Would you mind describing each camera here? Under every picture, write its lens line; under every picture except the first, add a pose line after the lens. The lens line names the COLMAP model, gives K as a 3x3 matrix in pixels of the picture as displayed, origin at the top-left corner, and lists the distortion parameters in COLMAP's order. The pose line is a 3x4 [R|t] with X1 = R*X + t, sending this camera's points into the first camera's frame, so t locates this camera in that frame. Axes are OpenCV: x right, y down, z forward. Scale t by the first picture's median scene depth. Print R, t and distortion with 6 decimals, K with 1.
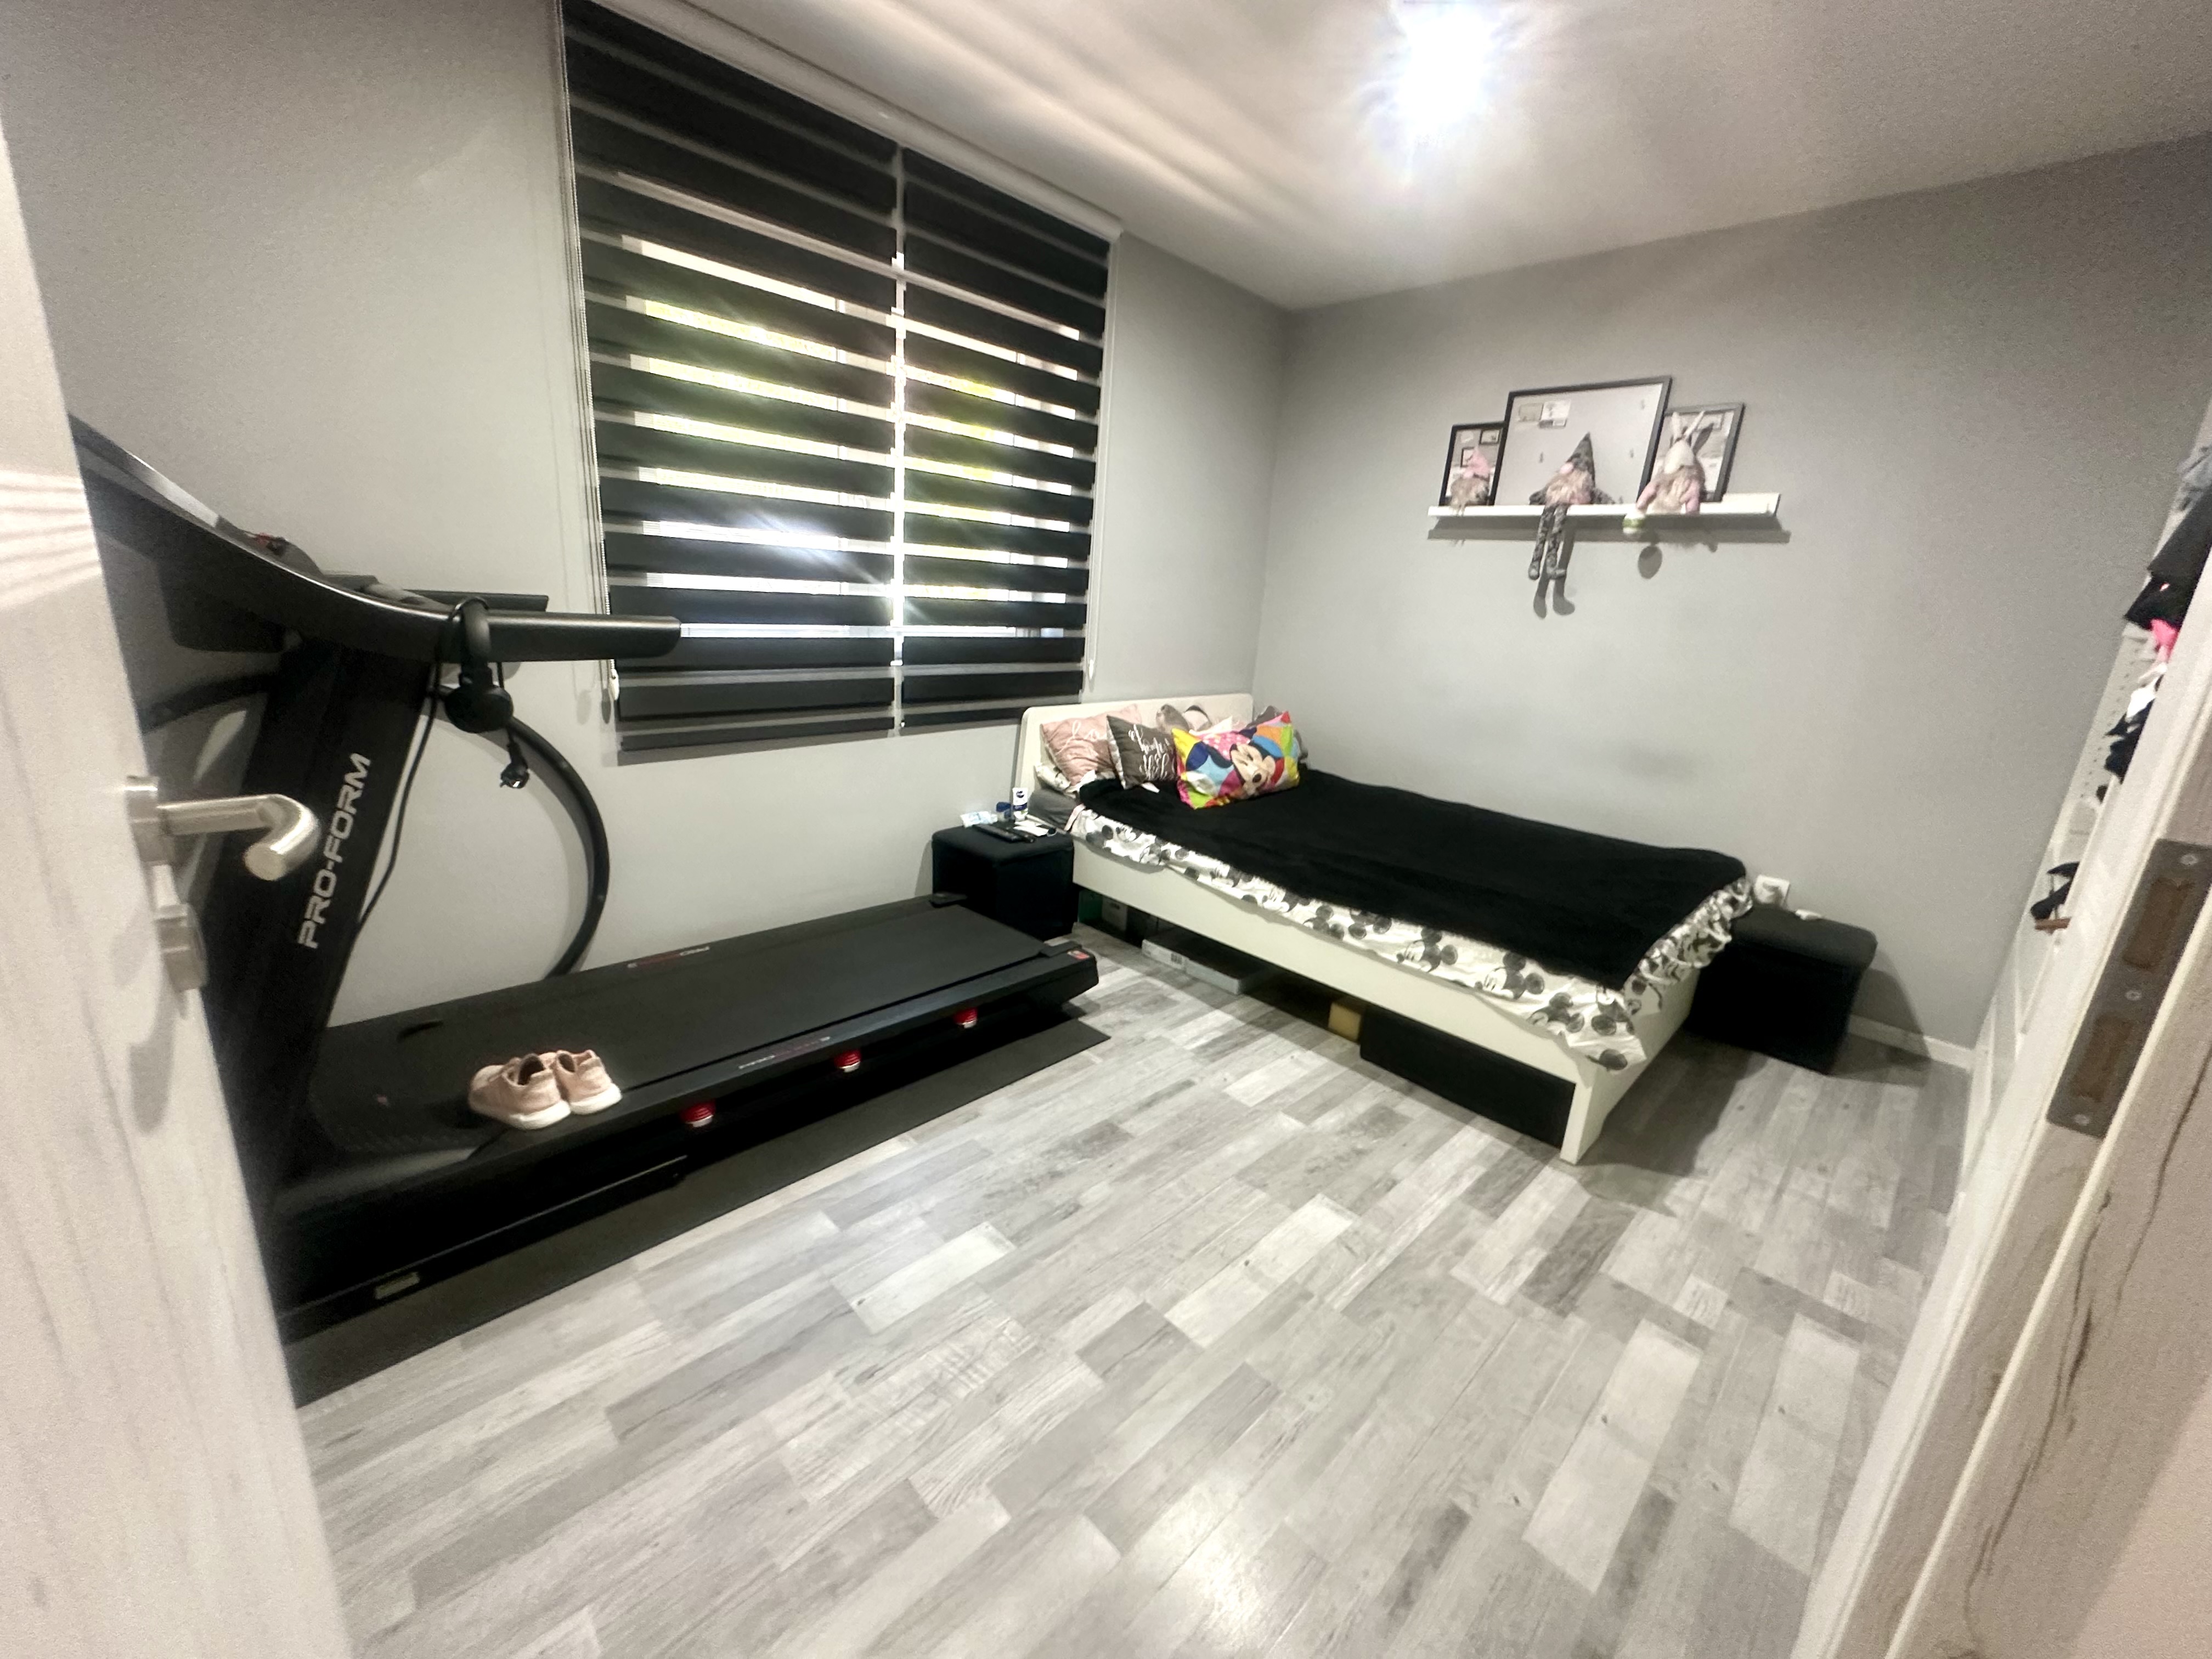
lens RADIAL K [[873.0, 0, 1109.1], [0, 873.0, 825.2], [0, 0, 1]] dist [-0.003801, 0.000637]
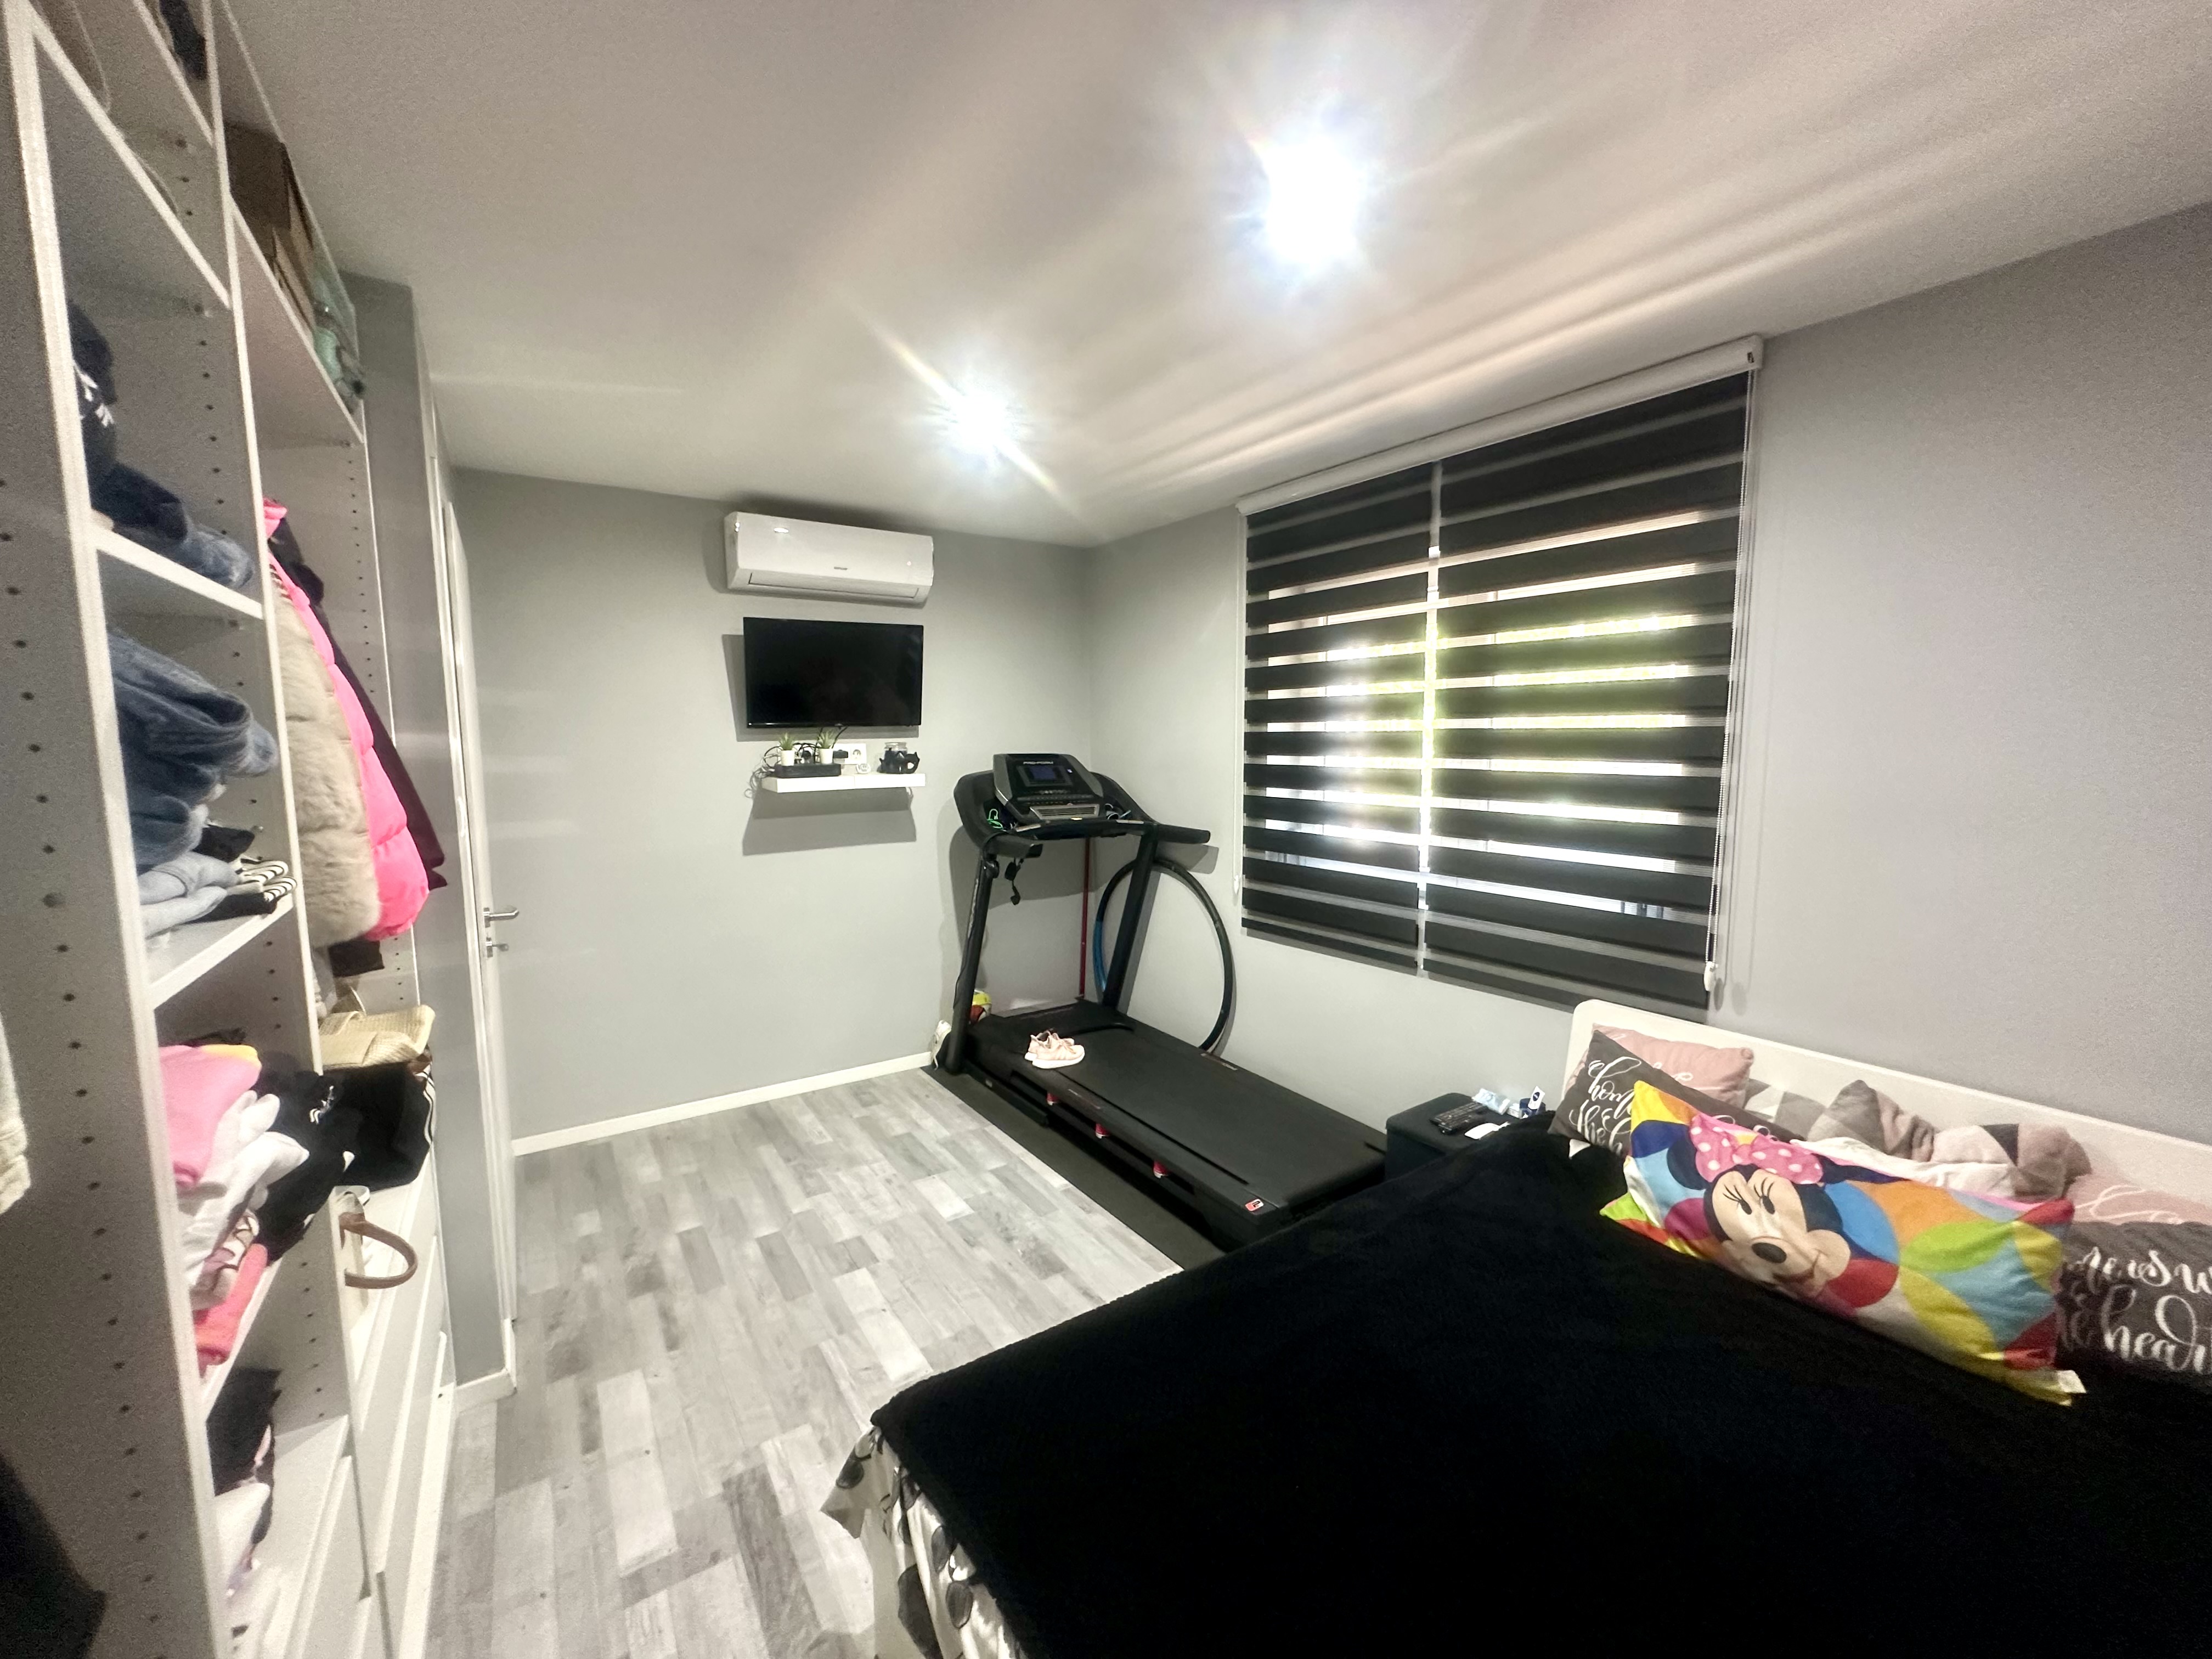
lens RADIAL K [[873.0, 0, 1109.7], [0, 873.0, 830.2], [0, 0, 1]] dist [-0.003801, 0.000637]
pose [[-0.177027, 0.044886, -0.983182, 1.148172], [-0.267714, 0.959097, 0.091990, -0.369969], [0.947096, 0.279497, -0.157769, 1.078921]]
